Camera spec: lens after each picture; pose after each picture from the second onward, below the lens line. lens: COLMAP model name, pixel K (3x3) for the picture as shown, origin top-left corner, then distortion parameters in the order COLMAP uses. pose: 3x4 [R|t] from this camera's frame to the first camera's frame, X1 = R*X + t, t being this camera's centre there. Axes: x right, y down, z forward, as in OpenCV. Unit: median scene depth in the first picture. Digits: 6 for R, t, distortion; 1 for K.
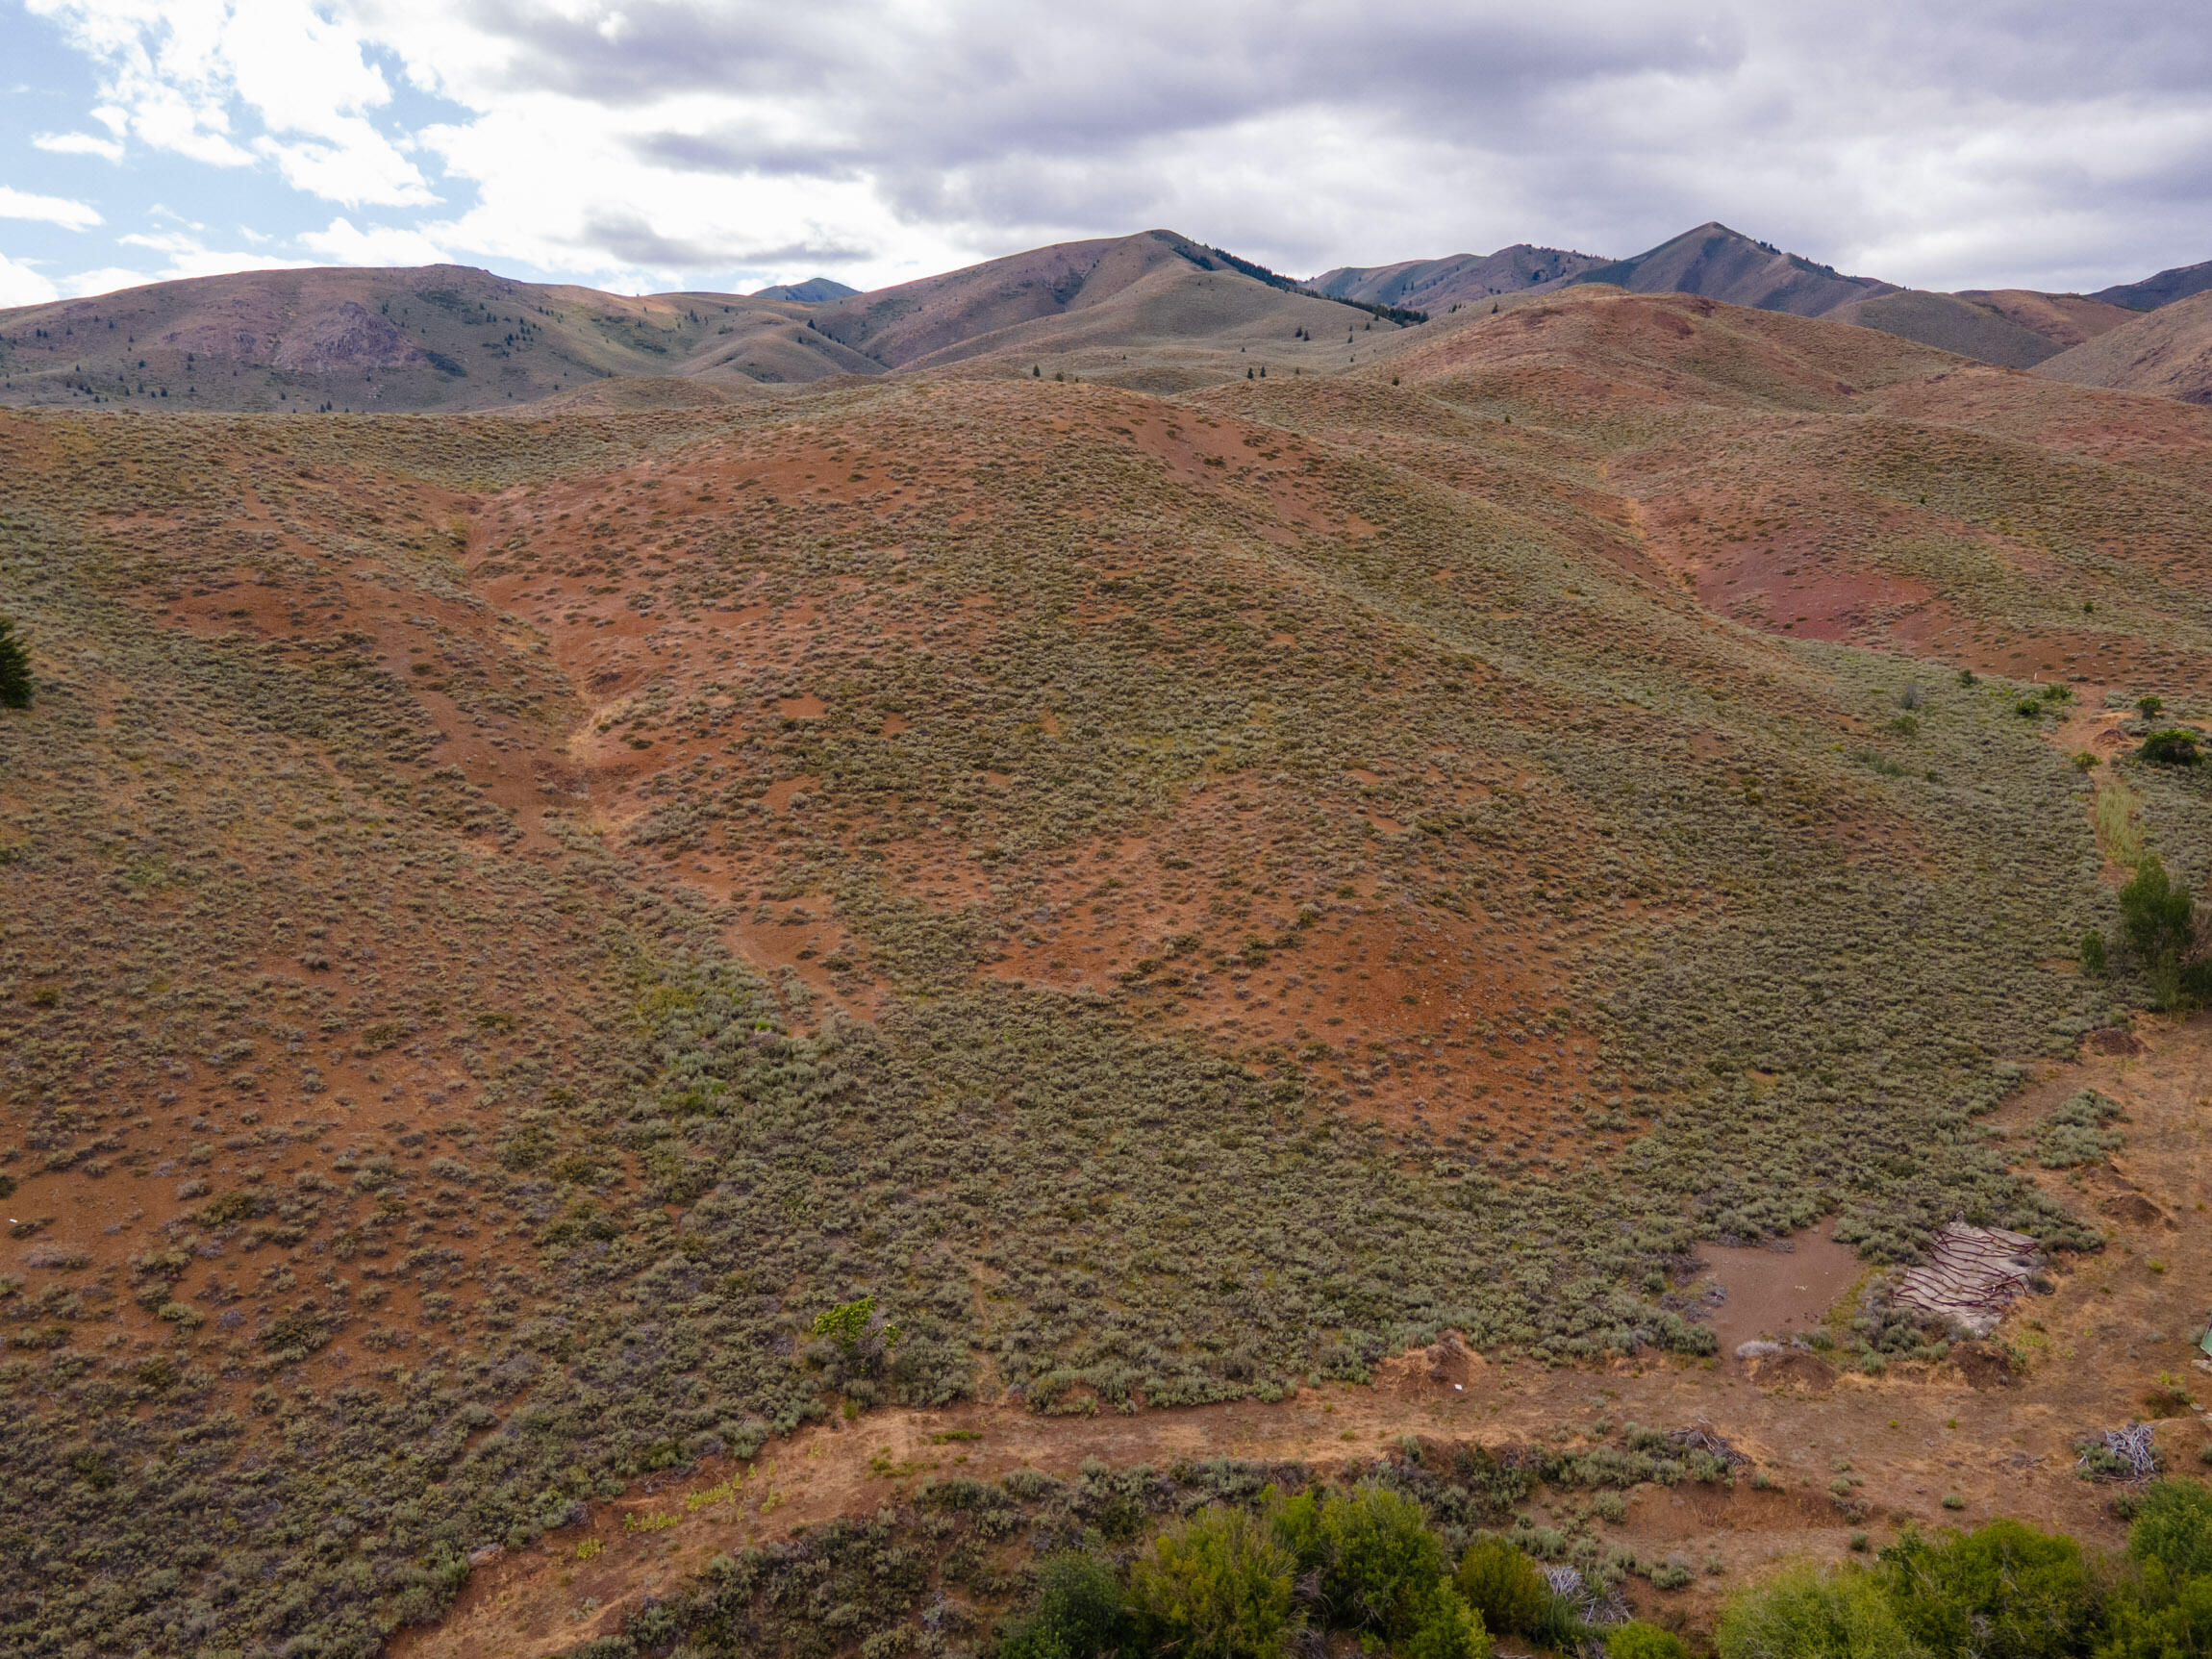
lens RADIAL K [[1705.4, 0, 1179.1], [0, 1705.4, 838.0], [0, 0, 1]] dist [0.027011, 0.026531]
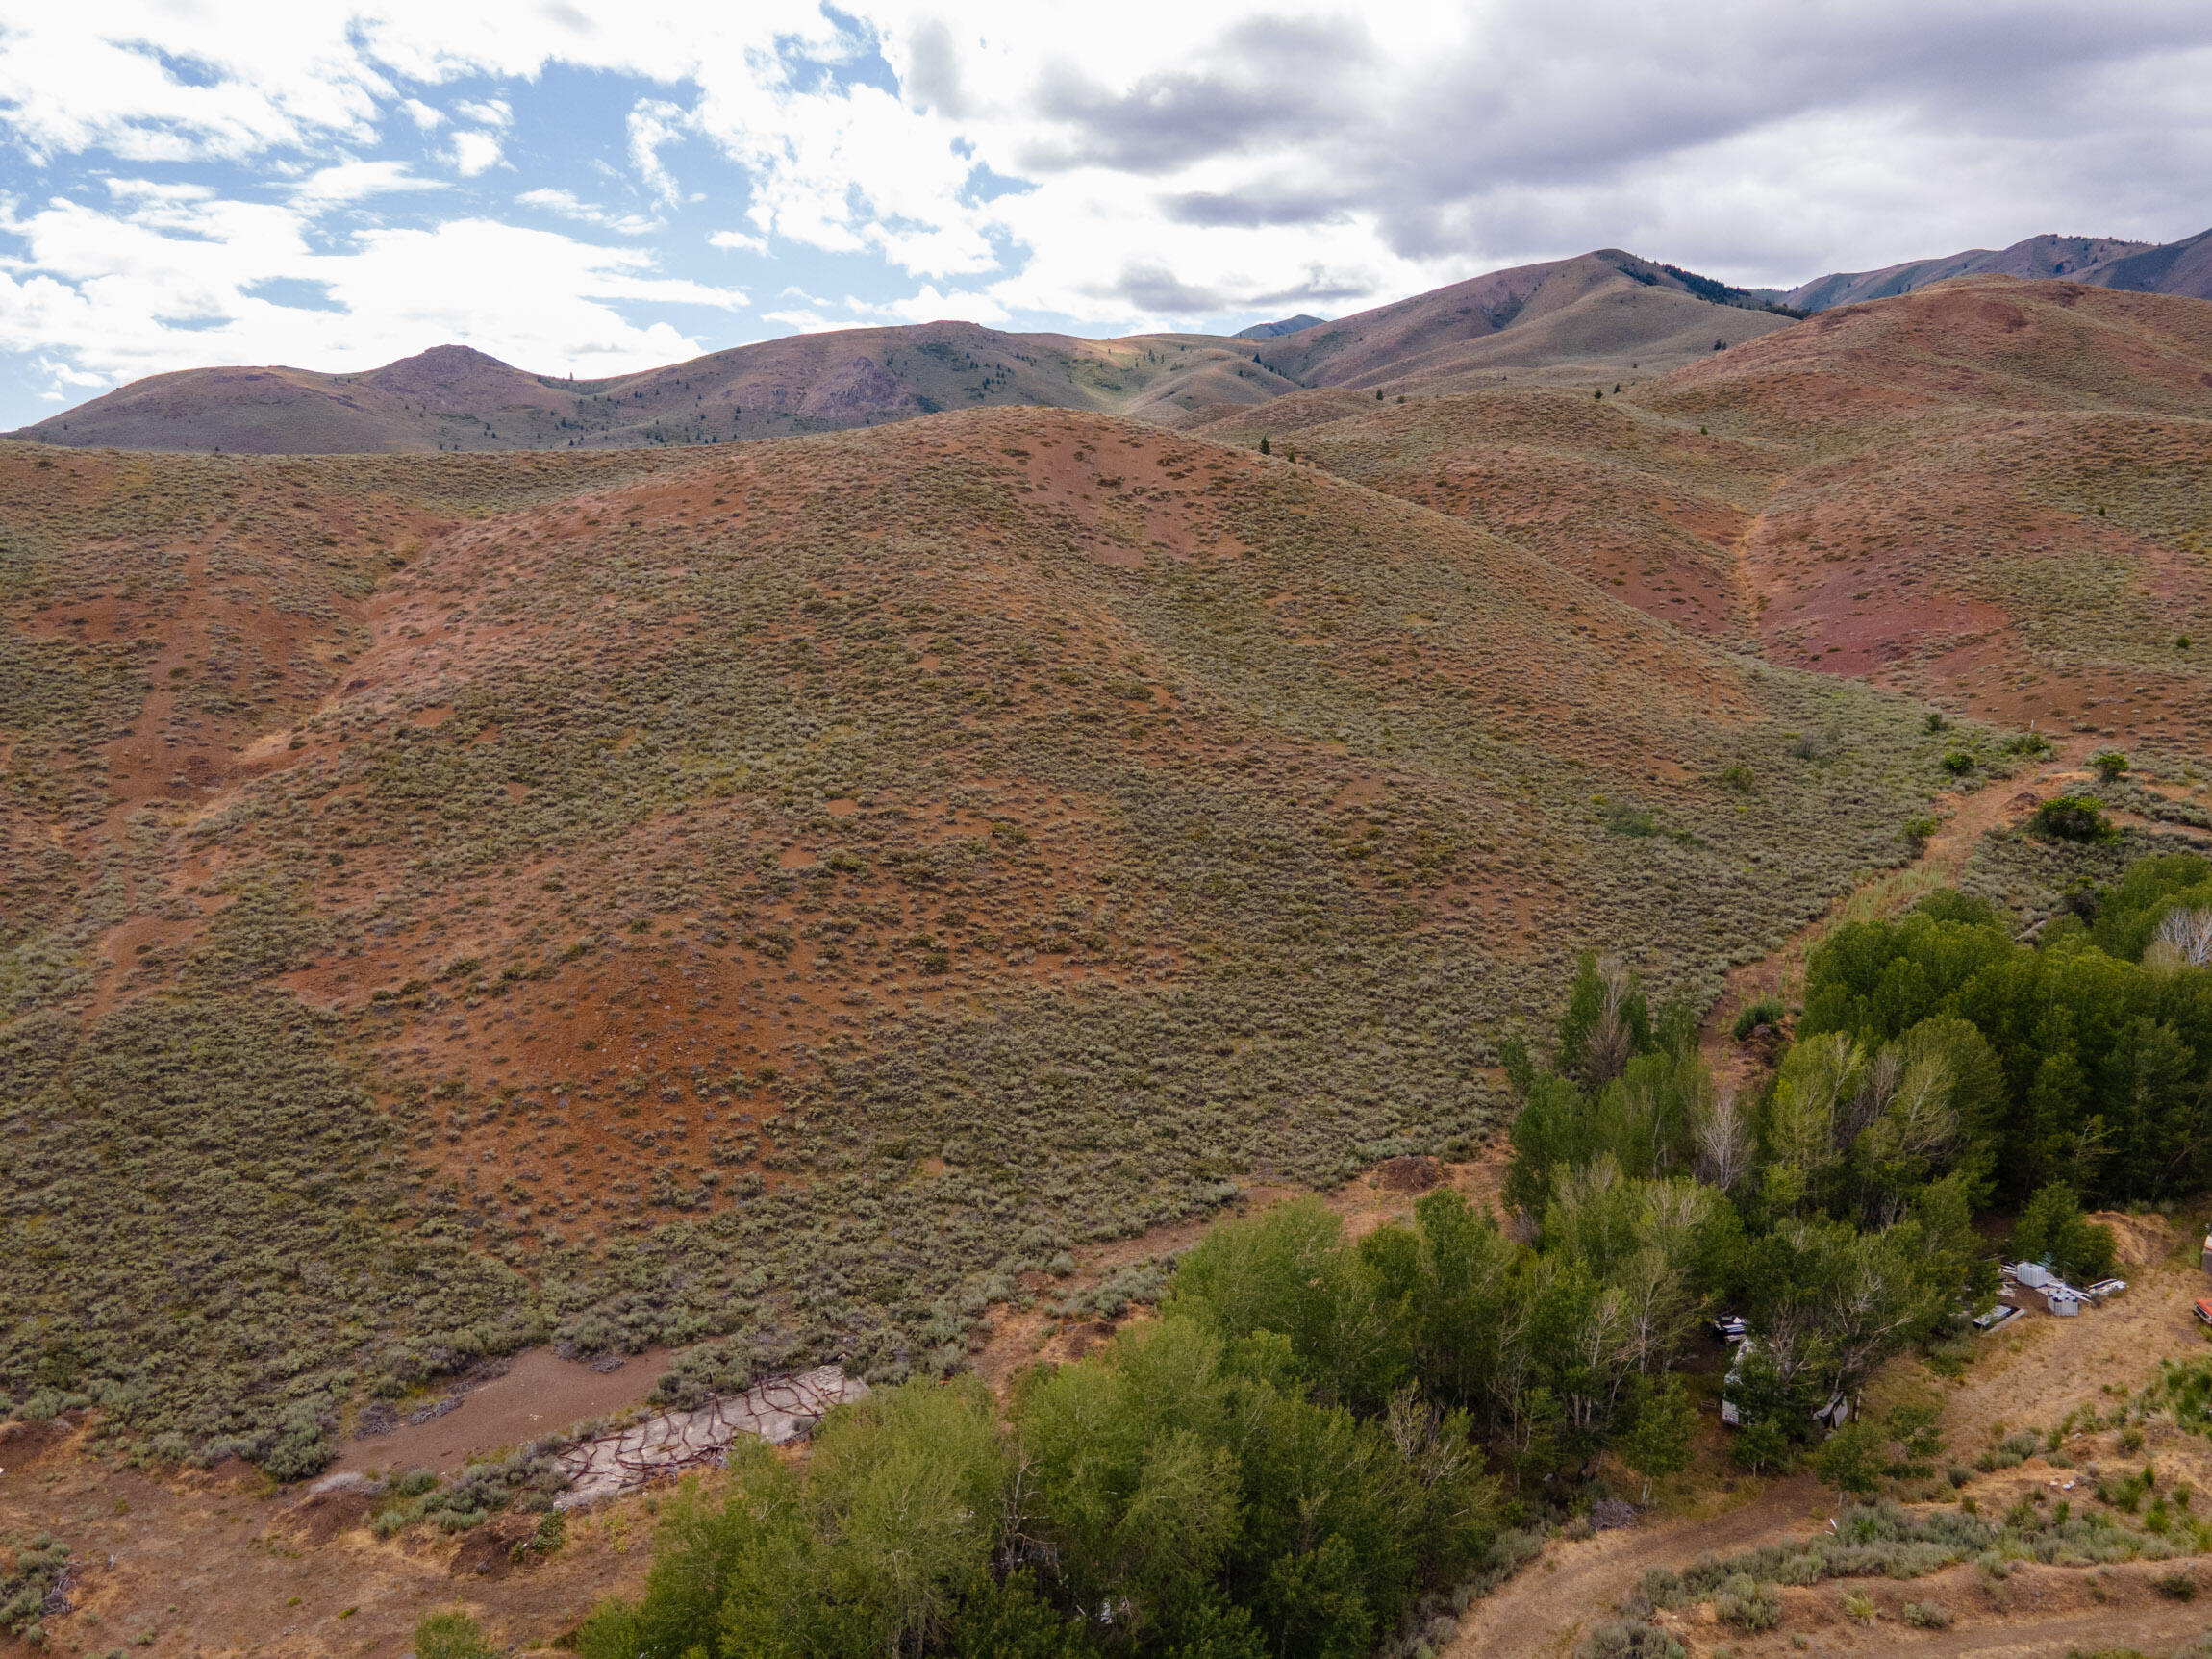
lens RADIAL K [[1610.3, 0, 1113.2], [0, 1610.3, 812.6], [0, 0, 1]] dist [0.029493, 0.030275]
pose [[0.947464, 0.050634, -0.315830, 0.034407], [-0.055519, 0.998437, -0.006481, -0.002239], [0.315008, 0.023675, 0.948794, 0.011495]]
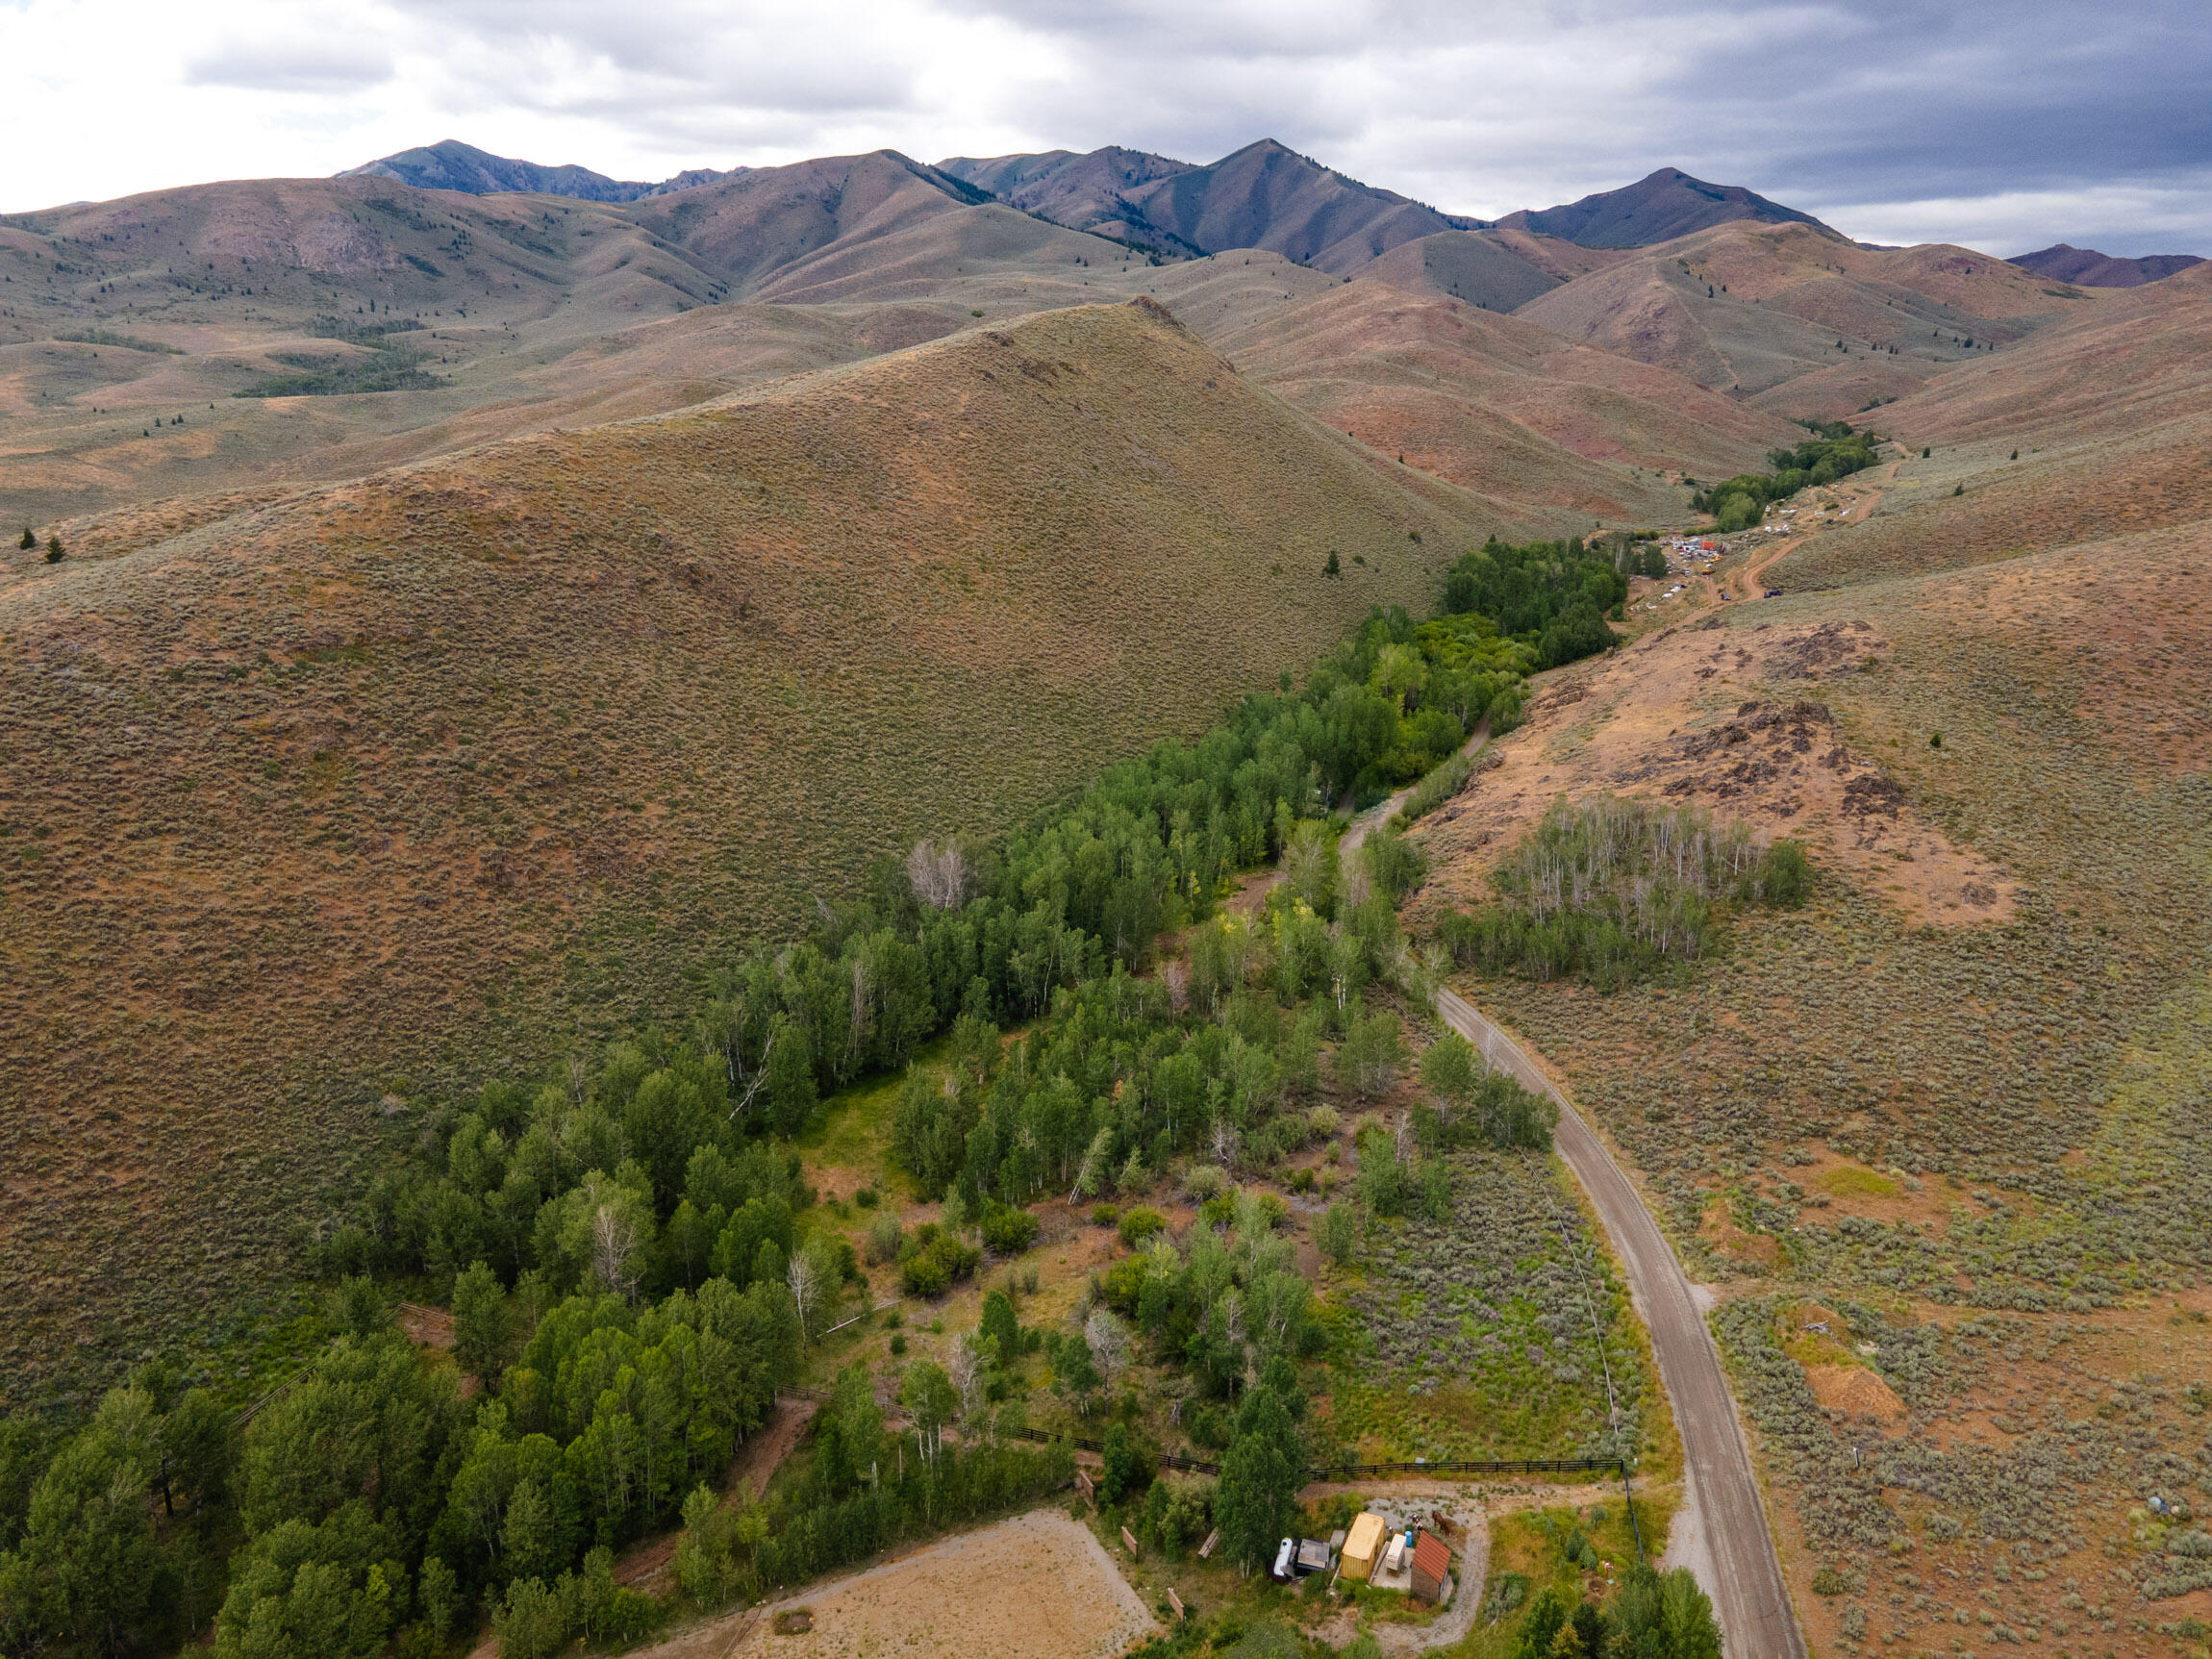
lens RADIAL K [[1610.3, 0, 1114.4], [0, 1610.3, 839.5], [0, 0, 1]] dist [0.029493, 0.030275]
pose [[0.969628, -0.063123, 0.236298, -0.179462], [0.039464, 0.993841, 0.103554, 0.034983], [-0.241379, -0.091084, 0.966147, -0.260302]]
